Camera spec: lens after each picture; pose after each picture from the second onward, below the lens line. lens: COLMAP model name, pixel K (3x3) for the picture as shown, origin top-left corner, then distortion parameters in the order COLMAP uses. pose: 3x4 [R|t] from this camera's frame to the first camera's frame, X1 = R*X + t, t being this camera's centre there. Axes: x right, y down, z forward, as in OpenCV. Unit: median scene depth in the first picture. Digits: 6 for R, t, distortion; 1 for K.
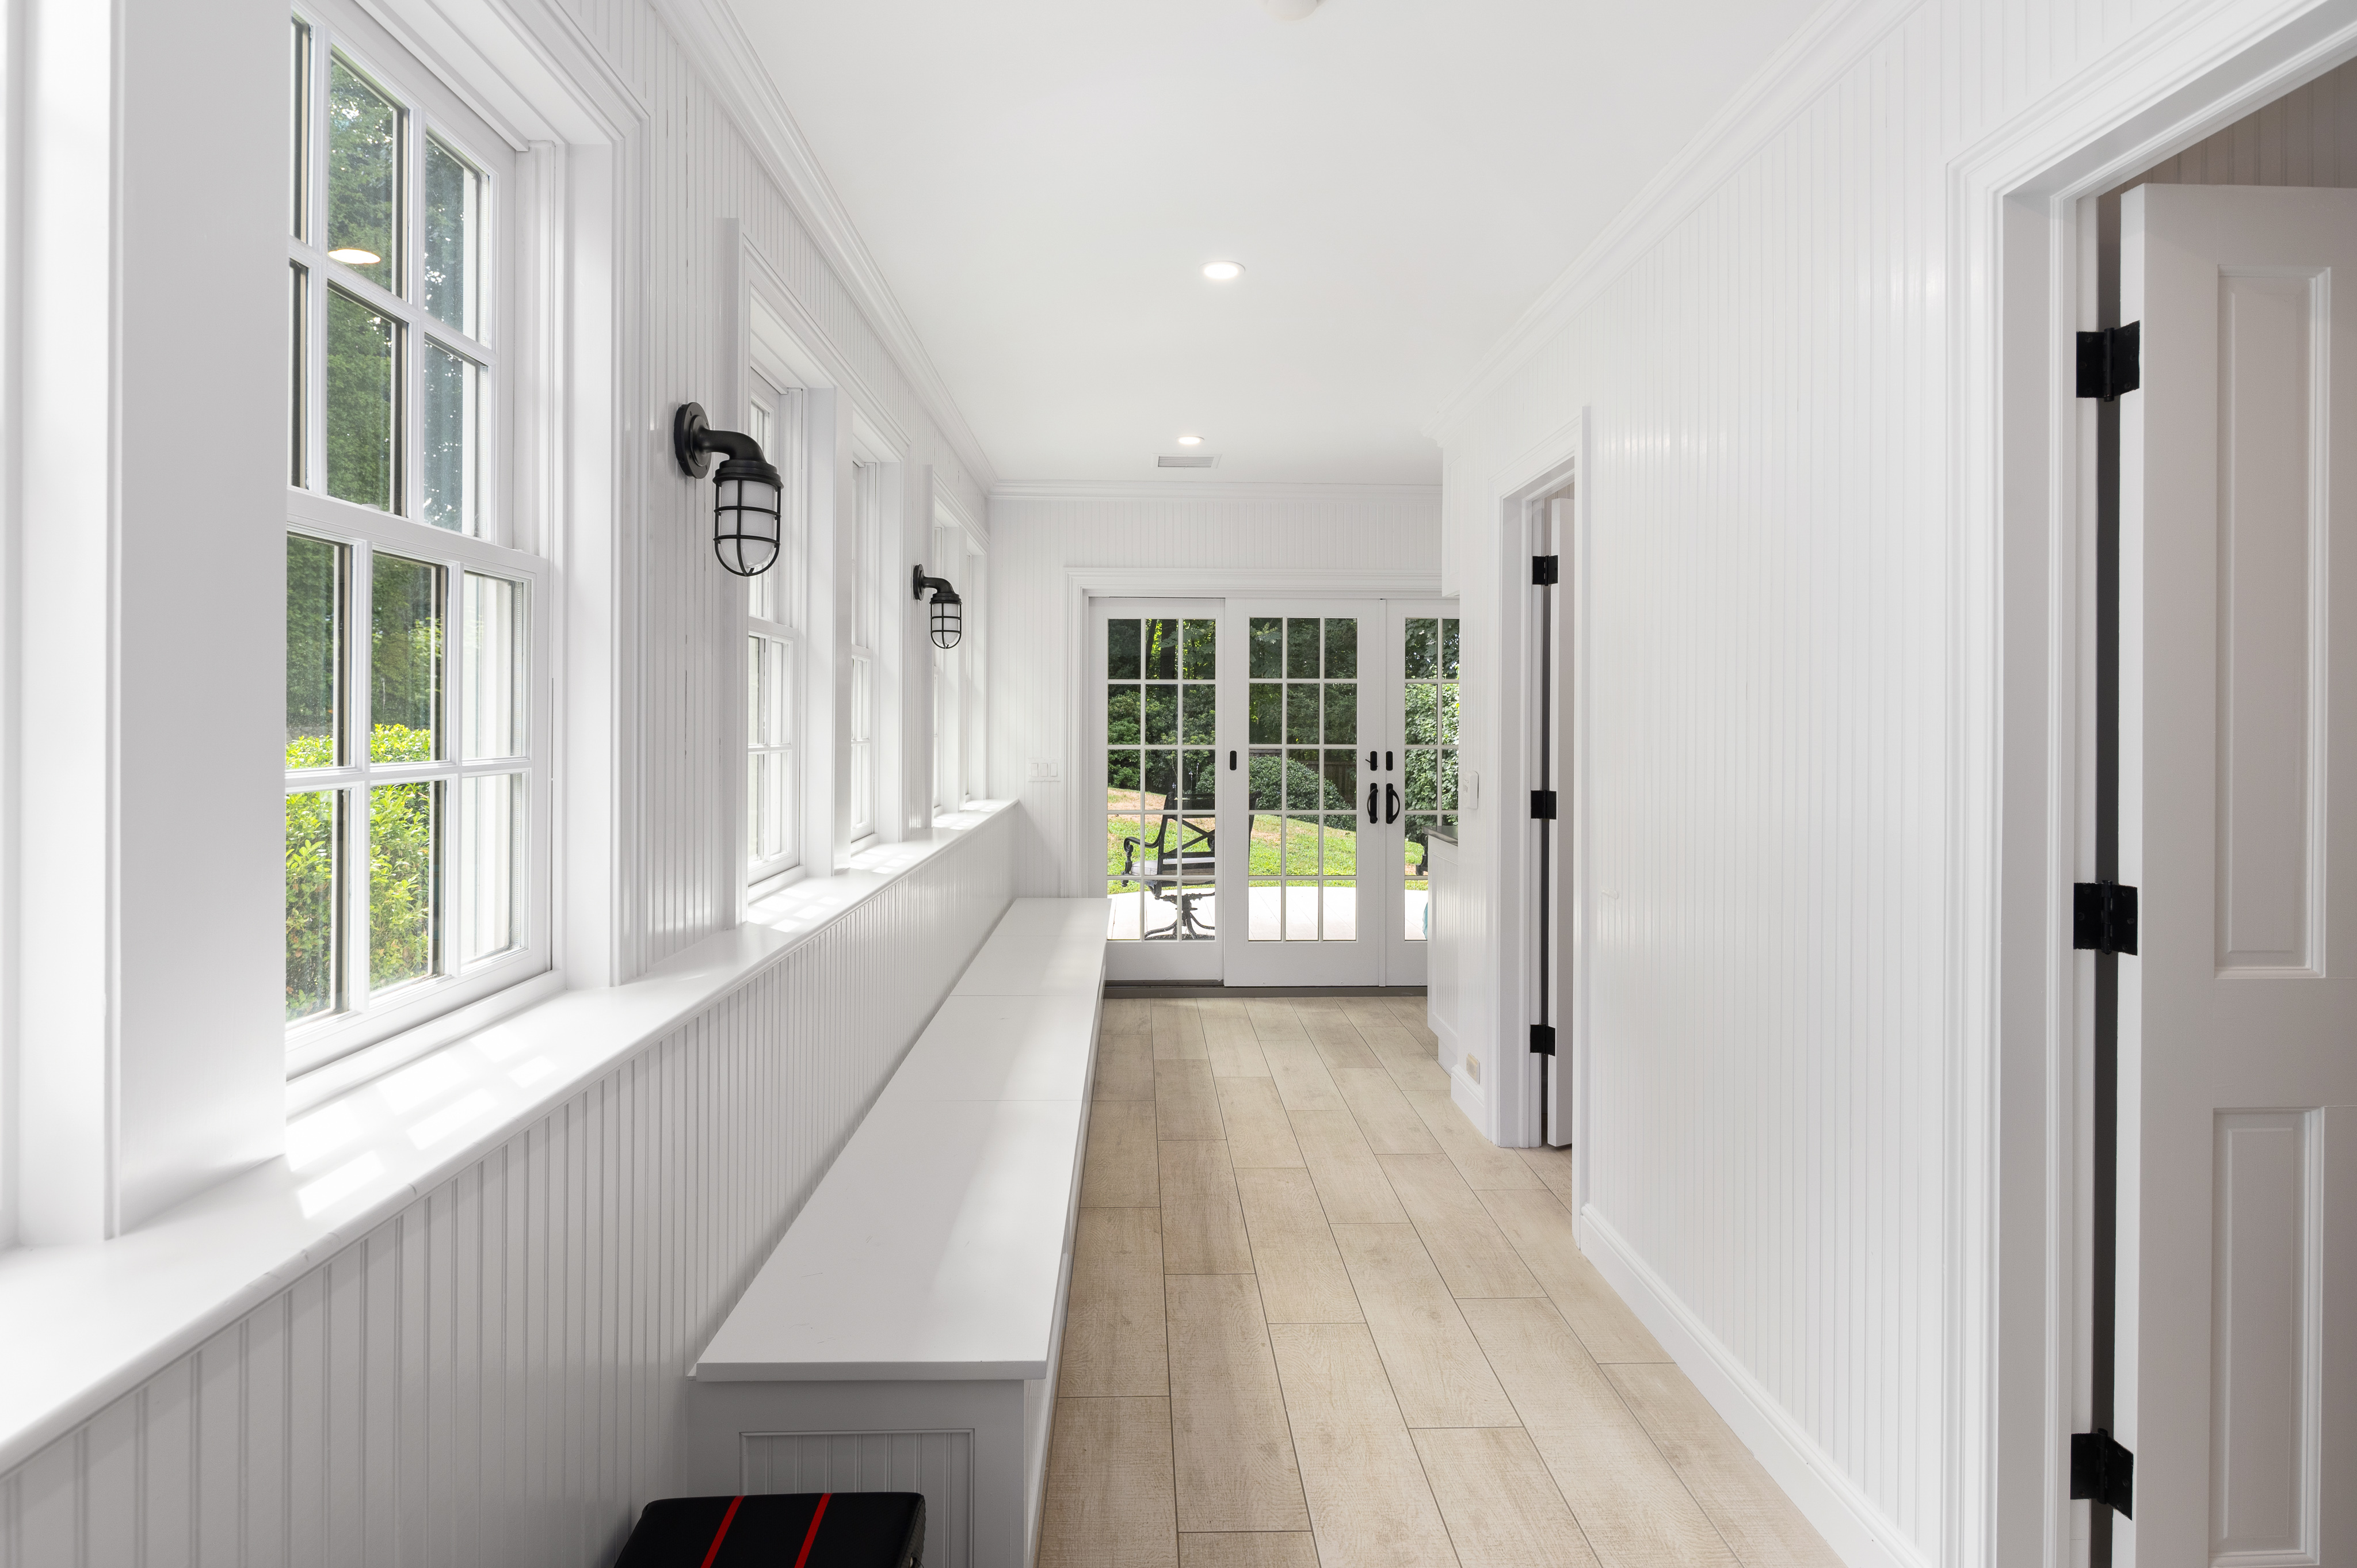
lens RADIAL K [[1146.7, 0, 1176.8], [0, 1146.7, 720.4], [0, 0, 1]] dist [-0.001590, -0.001333]
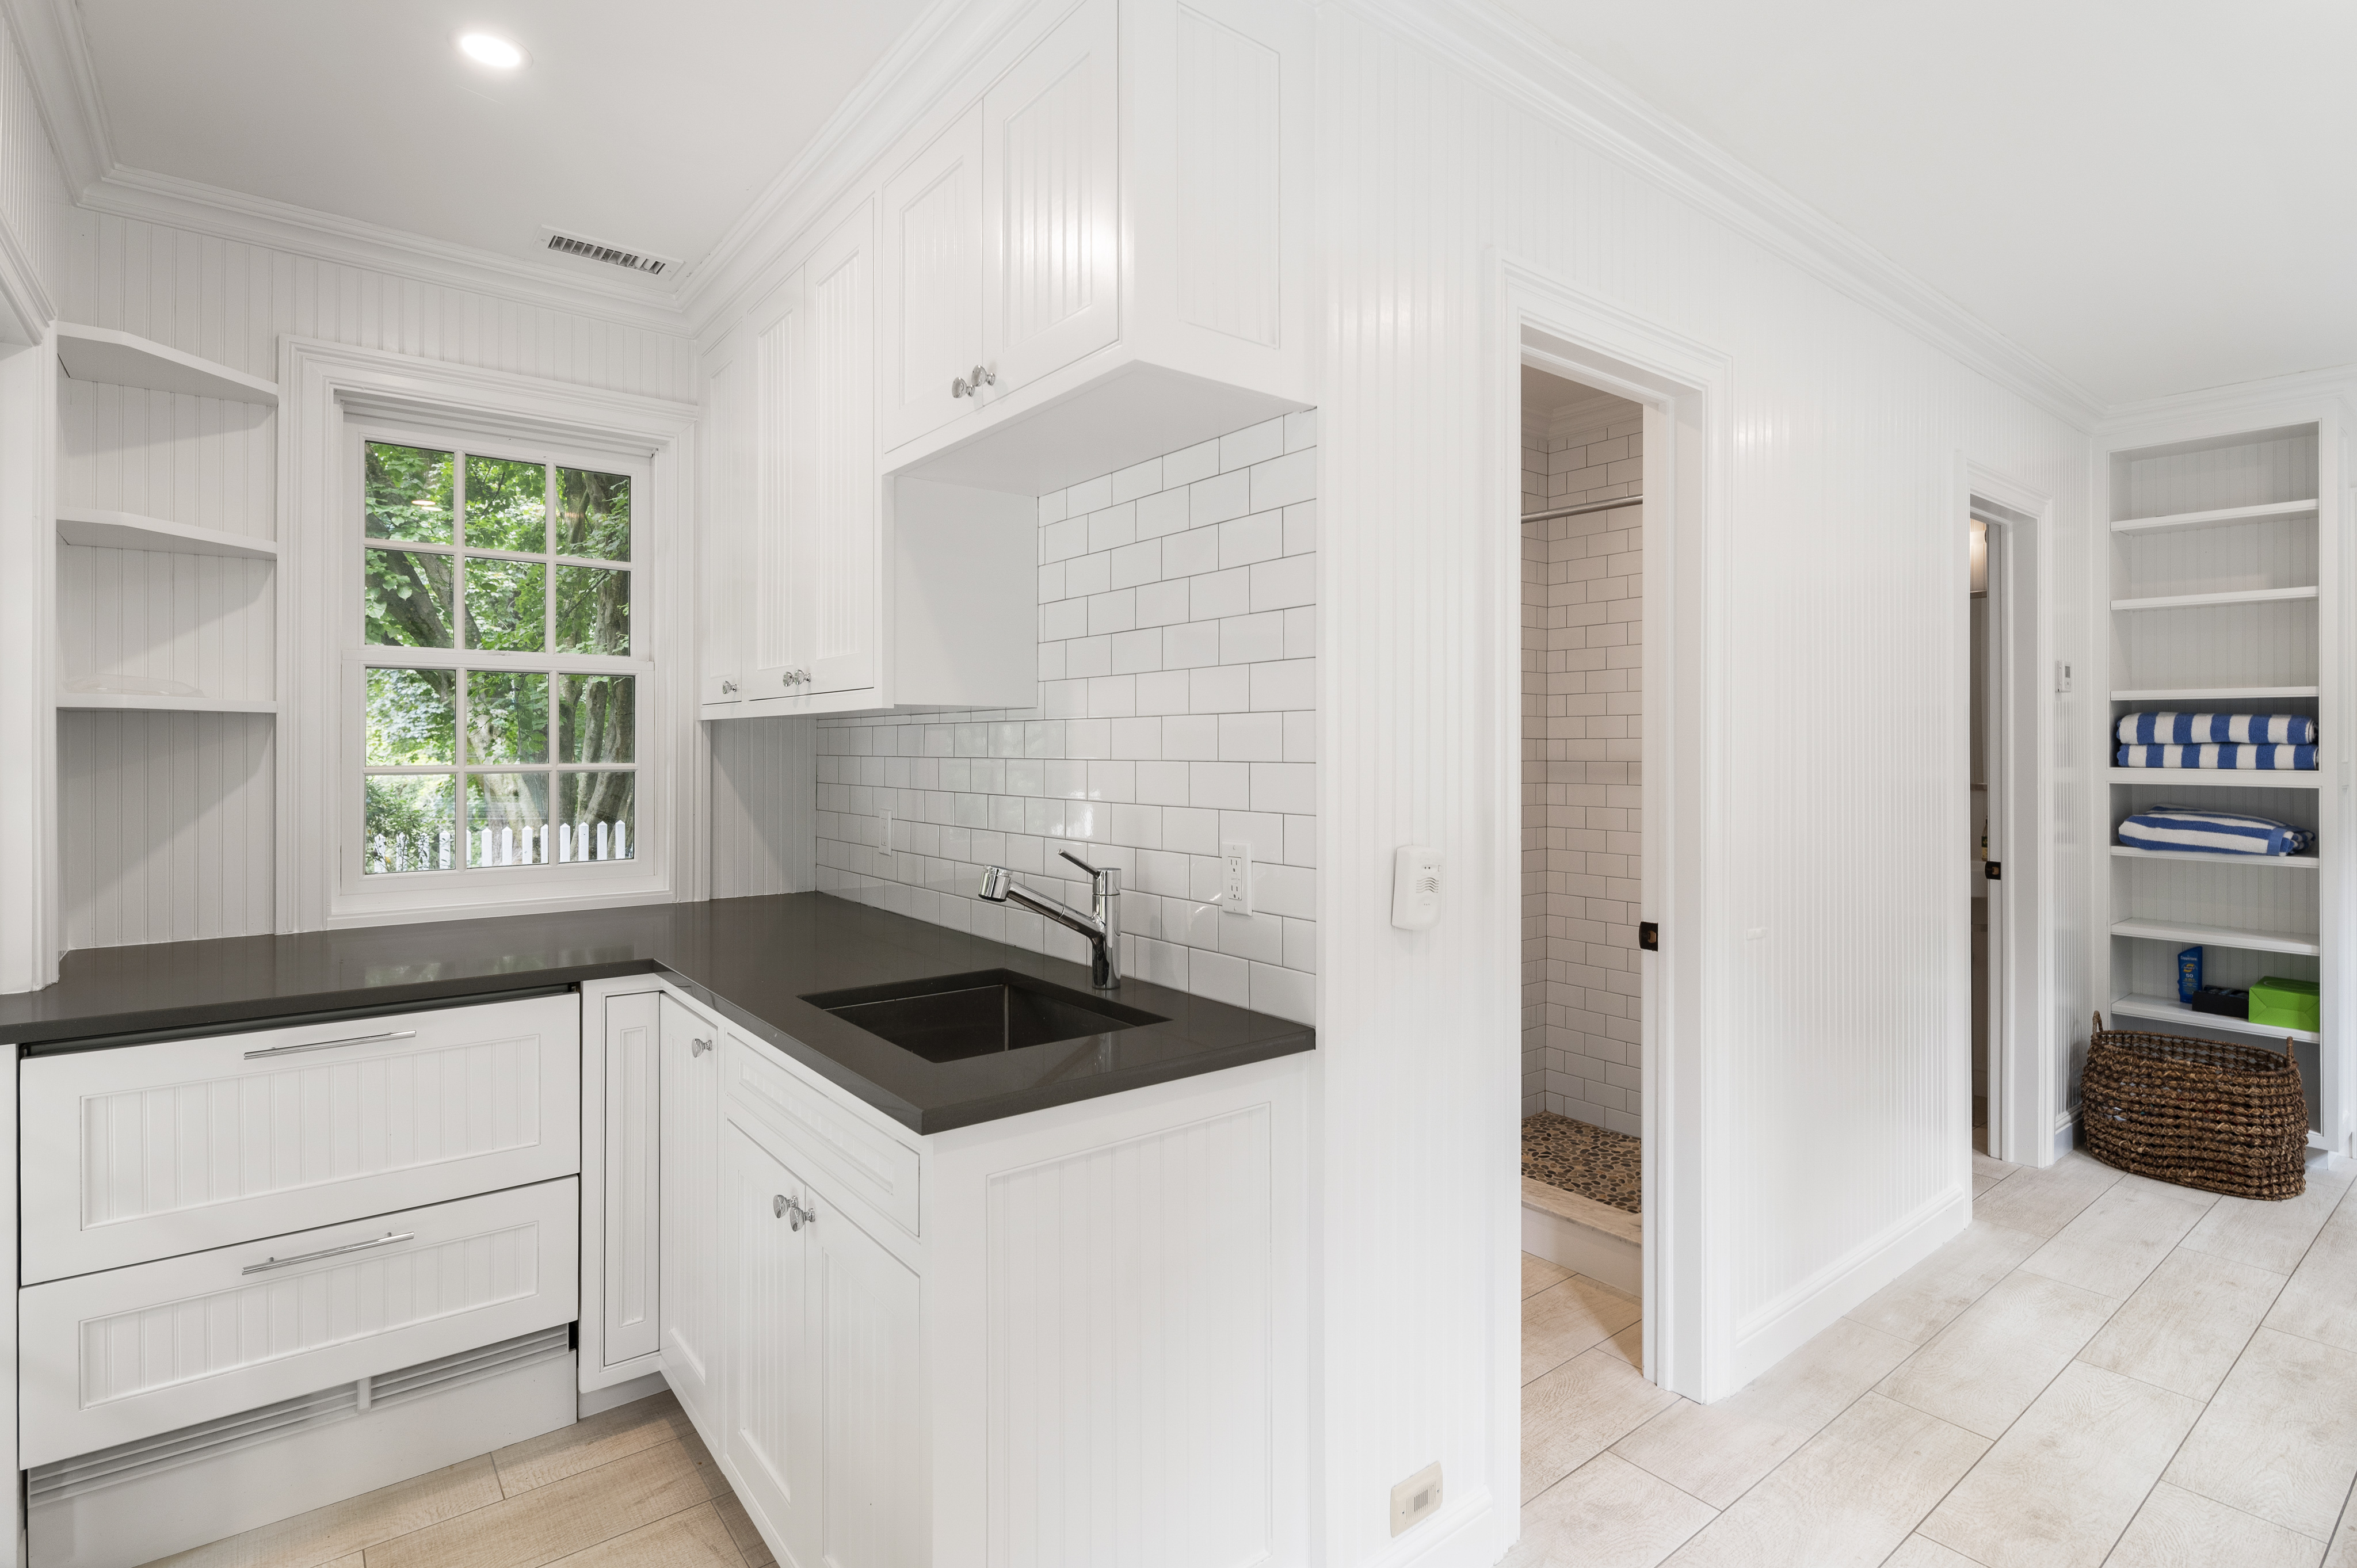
lens RADIAL K [[1146.7, 0, 1178.2], [0, 1146.7, 765.8], [0, 0, 1]] dist [-0.001590, -0.001333]
pose [[-0.588422, -0.012410, 0.808459, -0.081287], [-0.003107, 0.999910, 0.013087, 0.012924], [-0.808548, 0.005188, -0.588407, 2.261191]]
